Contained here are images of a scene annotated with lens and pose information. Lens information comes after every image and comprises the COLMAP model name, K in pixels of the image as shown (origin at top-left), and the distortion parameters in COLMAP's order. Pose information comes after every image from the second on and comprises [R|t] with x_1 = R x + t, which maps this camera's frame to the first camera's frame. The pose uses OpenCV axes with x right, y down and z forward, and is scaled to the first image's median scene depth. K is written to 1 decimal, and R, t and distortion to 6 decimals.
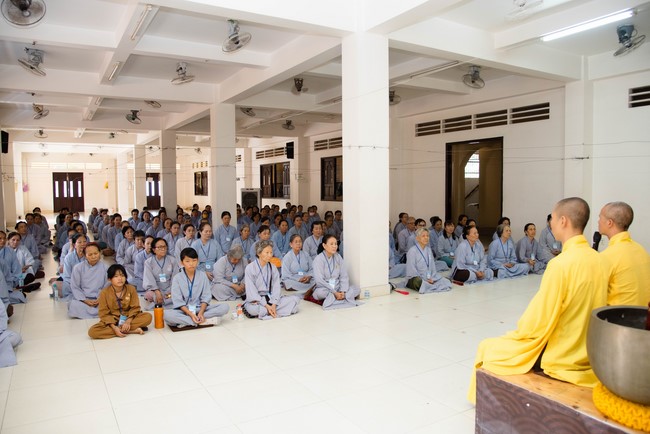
lens RADIAL K [[445.8, 0, 325.0], [0, 445.8, 217.0], [0, 0, 1]] dist [-0.006372, -0.001602]
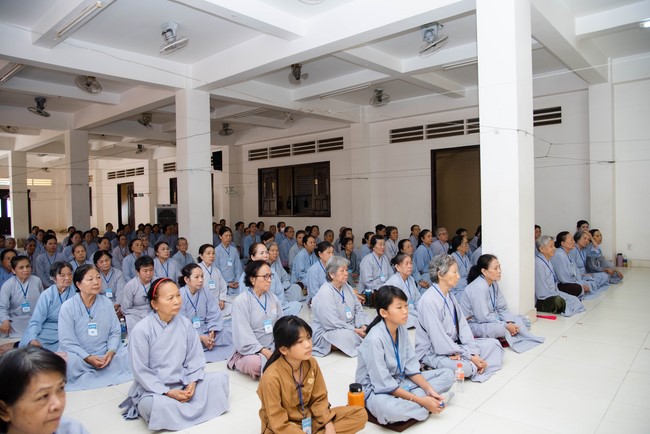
lens RADIAL K [[445.8, 0, 325.0], [0, 445.8, 217.0], [0, 0, 1]] dist [-0.006372, -0.001602]
pose [[0.954016, -0.023860, 0.298804, -0.252347], [0.037304, 0.998528, -0.039370, 0.003502], [-0.297425, 0.048707, 0.953502, 0.207429]]
